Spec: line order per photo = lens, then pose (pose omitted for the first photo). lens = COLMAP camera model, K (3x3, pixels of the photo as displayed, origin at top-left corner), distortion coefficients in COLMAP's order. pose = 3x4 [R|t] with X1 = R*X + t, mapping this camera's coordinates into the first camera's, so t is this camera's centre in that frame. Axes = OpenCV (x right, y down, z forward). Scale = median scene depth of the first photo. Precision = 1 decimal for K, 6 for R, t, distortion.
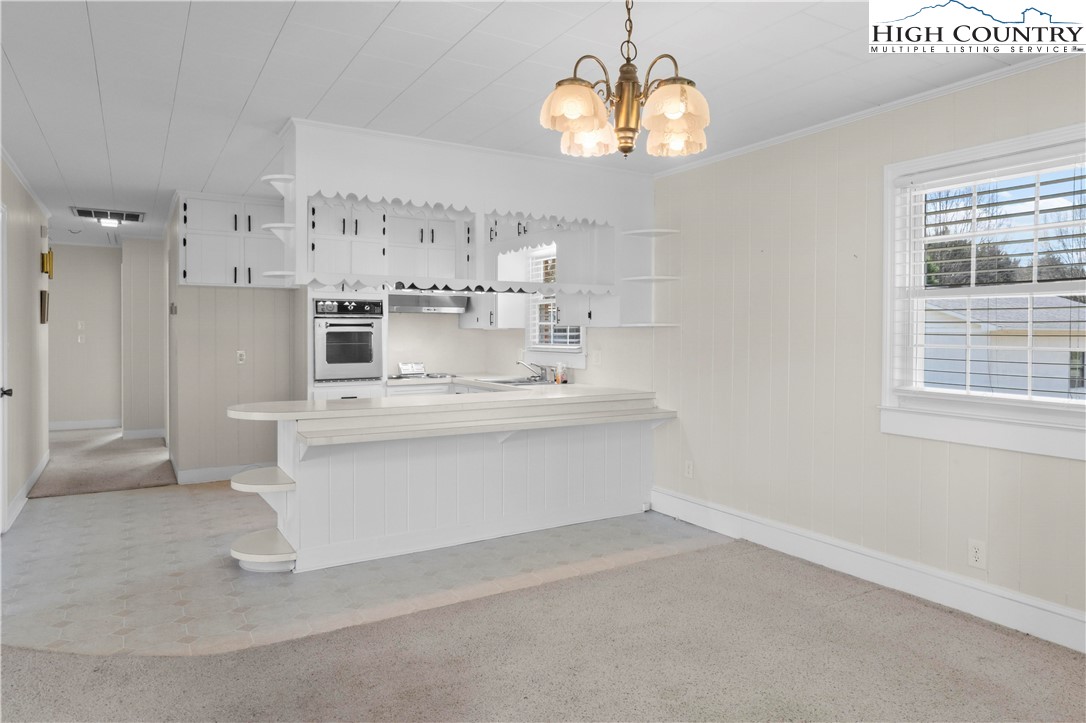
lens RADIAL K [[684.7, 0, 567.9], [0, 684.7, 340.9], [0, 0, 1]] dist [-0.008891, 0.004104]
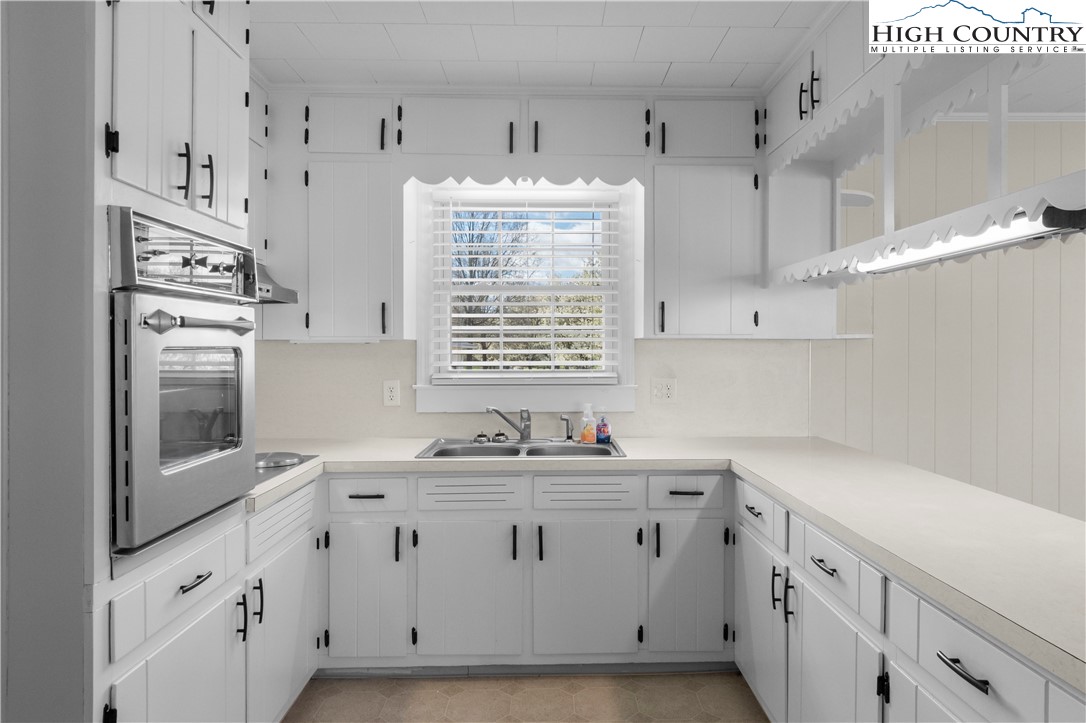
lens RADIAL K [[684.7, 0, 564.7], [0, 684.7, 356.5], [0, 0, 1]] dist [-0.008891, 0.004104]
pose [[0.516246, -0.012778, 0.856345, -0.573659], [0.013039, 0.999890, 0.007060, -0.011682], [-0.856341, 0.007521, 0.516356, 0.860129]]
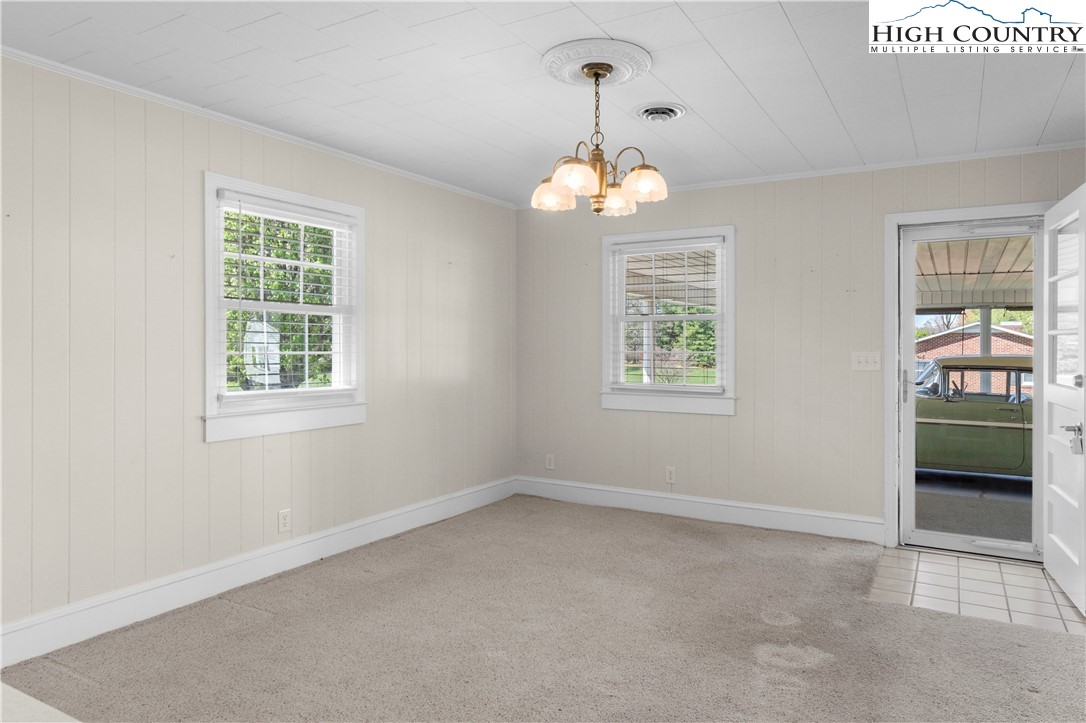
lens RADIAL K [[684.7, 0, 587.6], [0, 684.7, 346.9], [0, 0, 1]] dist [-0.008891, 0.004104]
pose [[-0.481788, -0.009783, 0.876233, -0.452166], [0.005199, 0.999888, 0.014022, -0.009680], [-0.876272, 0.011311, -0.481684, 0.676939]]
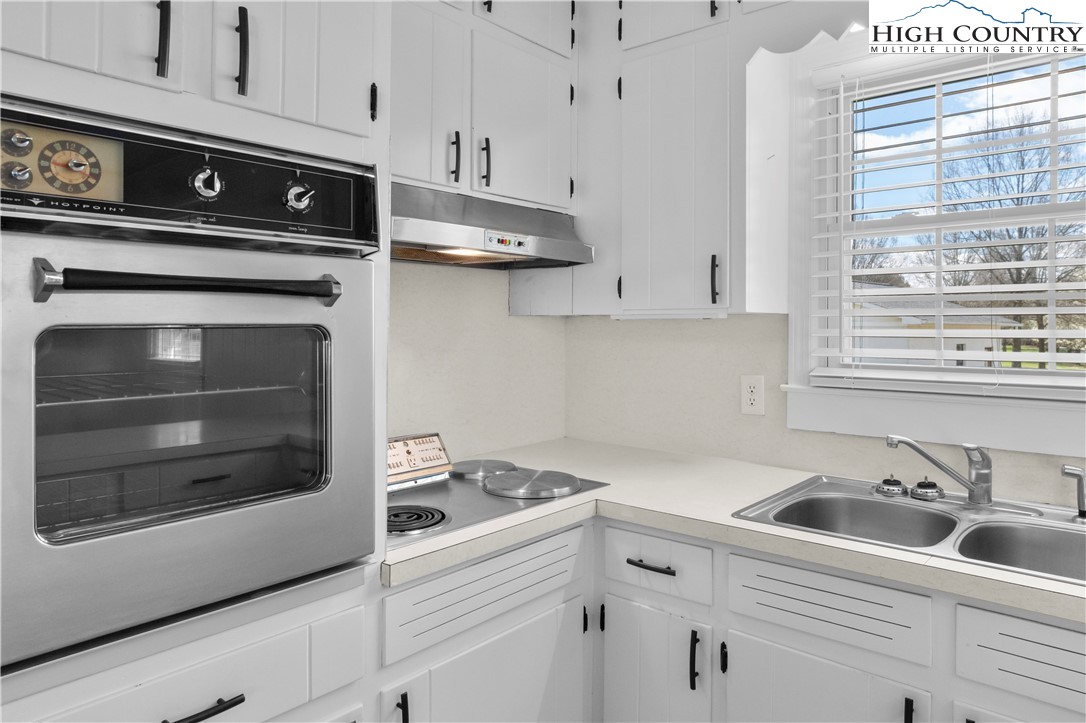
lens RADIAL K [[684.7, 0, 566.9], [0, 684.7, 327.2], [0, 0, 1]] dist [-0.008891, 0.004104]
pose [[0.954001, -0.001087, 0.299801, -0.337131], [0.004153, 0.999945, -0.009590, -0.013061], [-0.299775, 0.010394, 0.953953, 0.964475]]
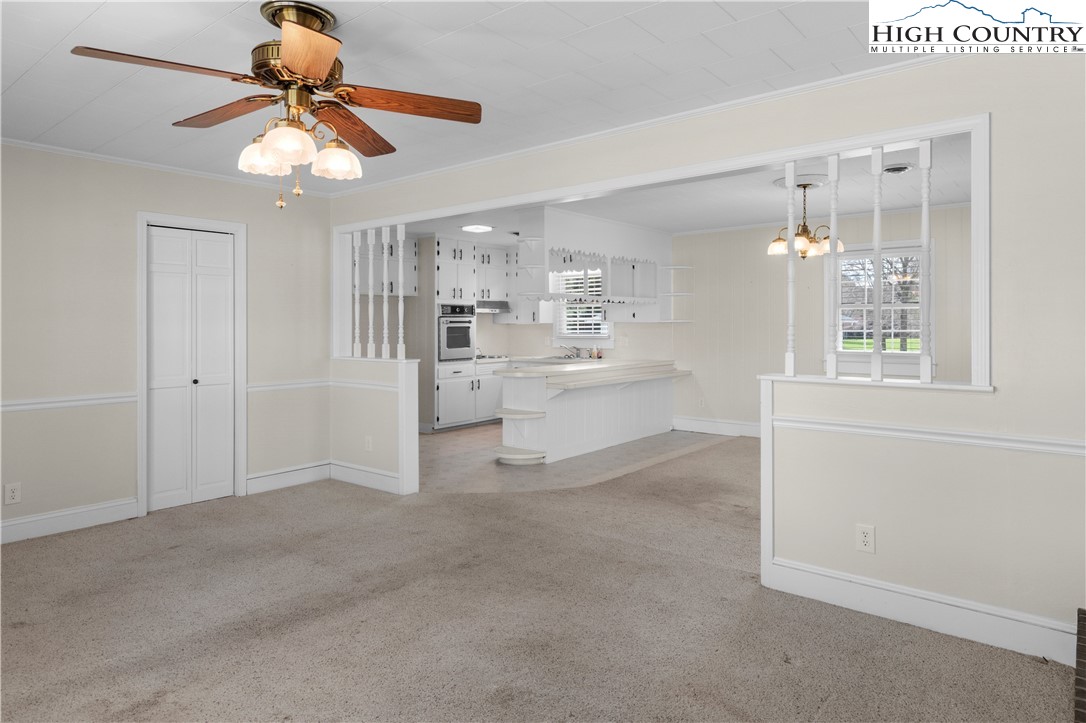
lens RADIAL K [[642.8, 0, 556.1], [0, 642.8, 327.4], [0, 0, 1]] dist [-0.004638, -0.000842]
pose [[0.948204, -0.008642, 0.317544, -0.658996], [0.011426, 0.999911, -0.006904, 0.000255], [-0.317456, 0.010175, 0.948218, -0.427020]]
